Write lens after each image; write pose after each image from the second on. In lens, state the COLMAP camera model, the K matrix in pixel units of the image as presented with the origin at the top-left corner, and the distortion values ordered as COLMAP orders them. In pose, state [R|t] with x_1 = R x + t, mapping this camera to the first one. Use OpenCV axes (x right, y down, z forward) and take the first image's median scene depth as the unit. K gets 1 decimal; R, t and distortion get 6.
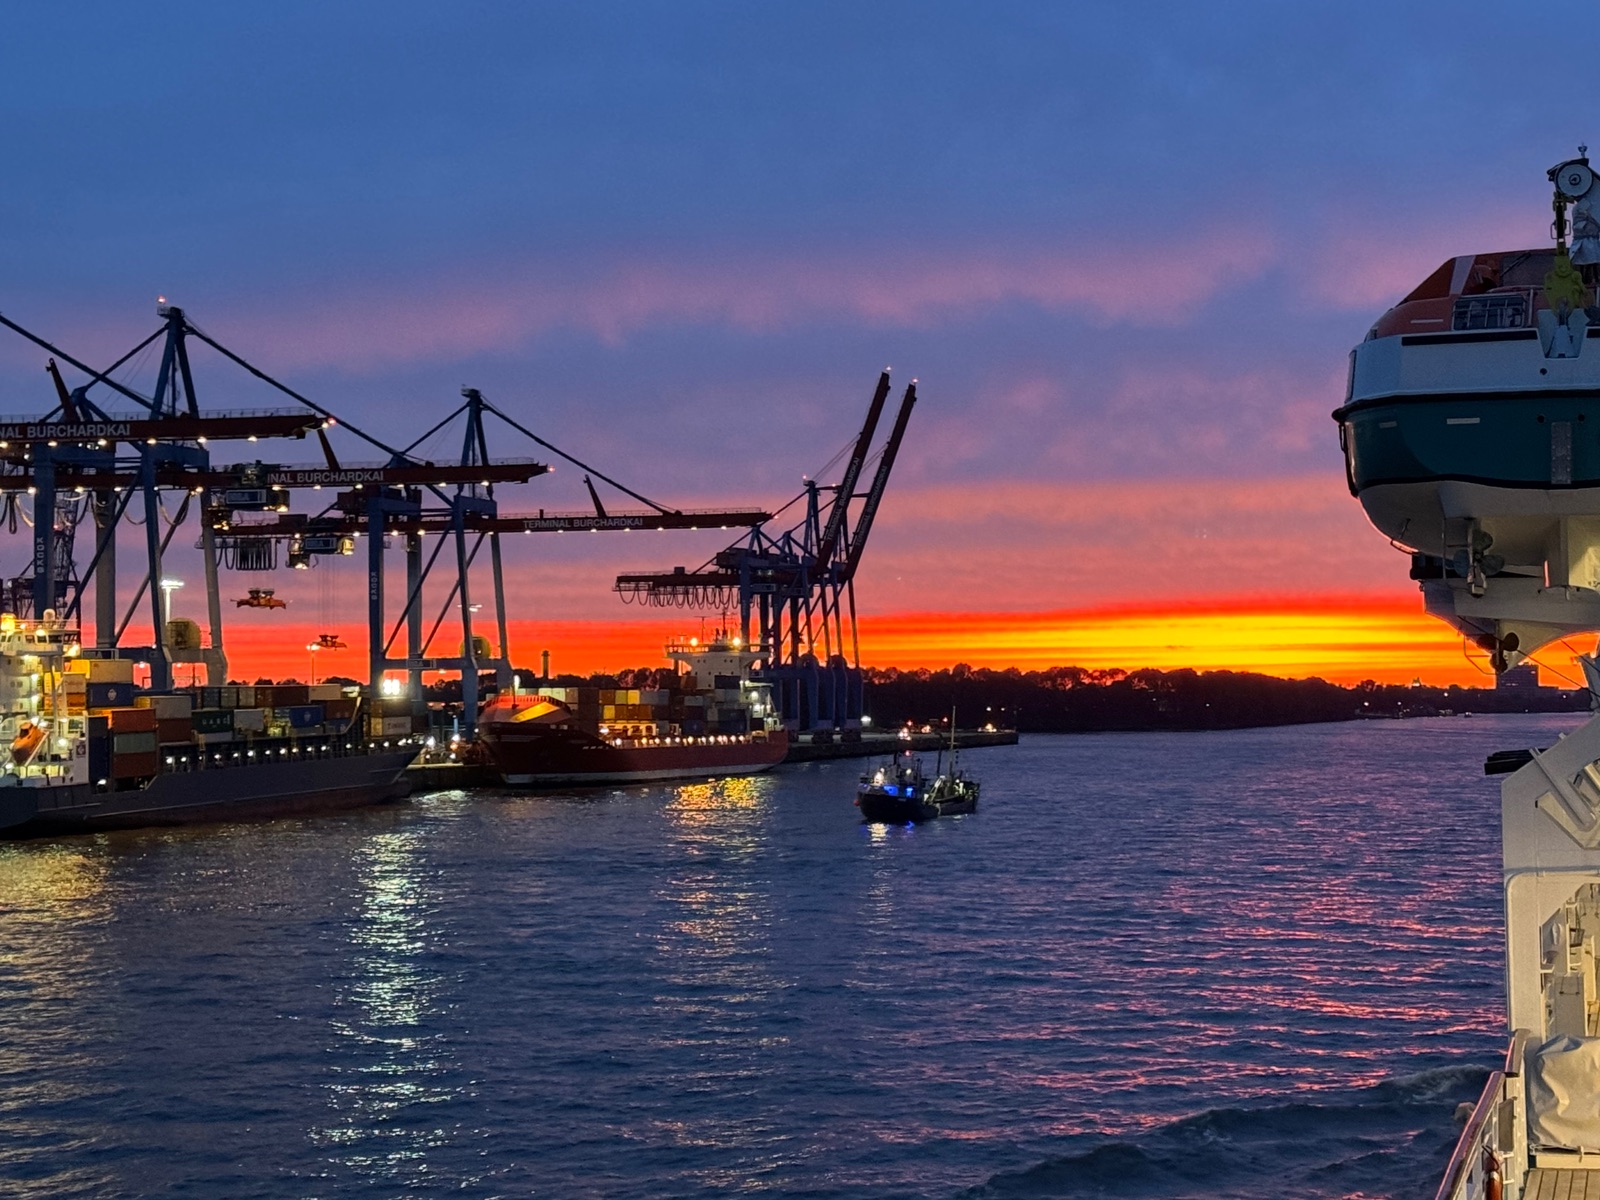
lens RADIAL K [[3212.9, 0, 800.5], [0, 3212.9, 595.8], [0, 0, 1]] dist [0.169198, 0.000000]
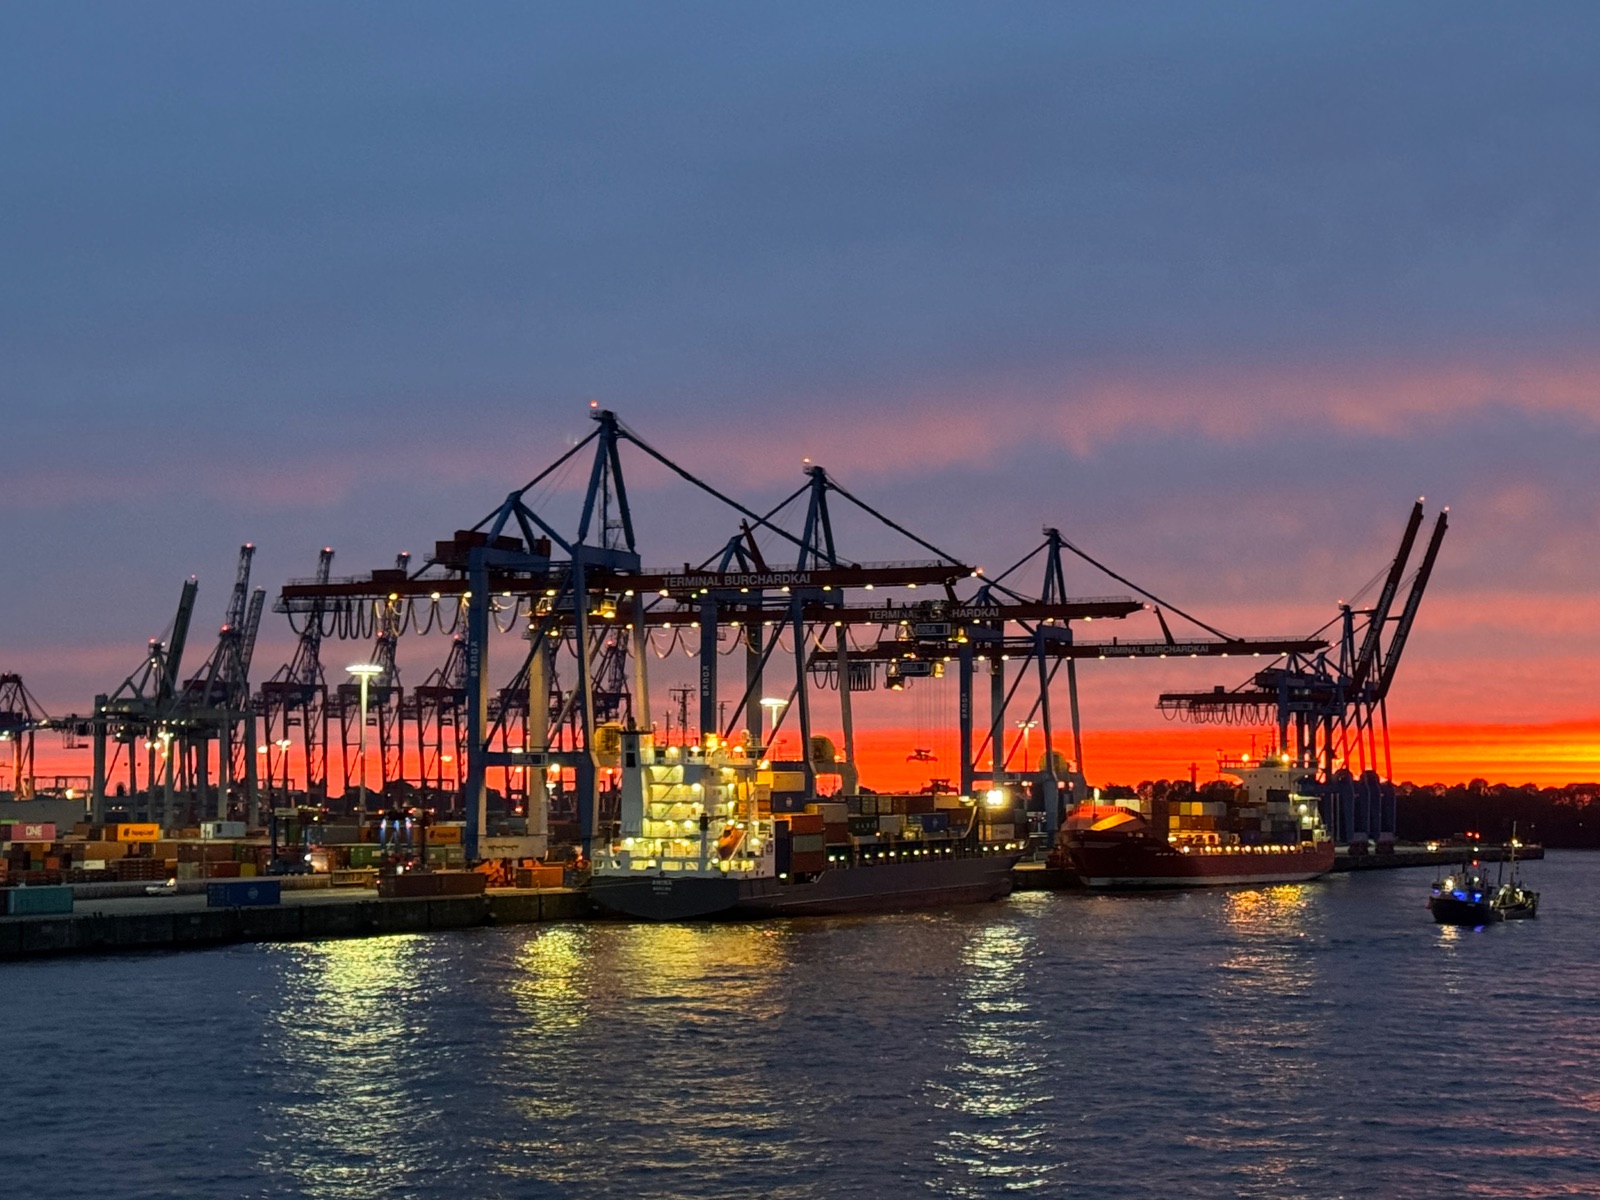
lens RADIAL K [[3212.9, 0, 798.3], [0, 3212.9, 605.1], [0, 0, 1]] dist [0.169198, 0.000000]
pose [[0.988681, -0.000289, -0.150034, -0.022378], [-0.004361, 0.999520, -0.030662, -0.003503], [0.149971, 0.030969, 0.988205, -0.106959]]
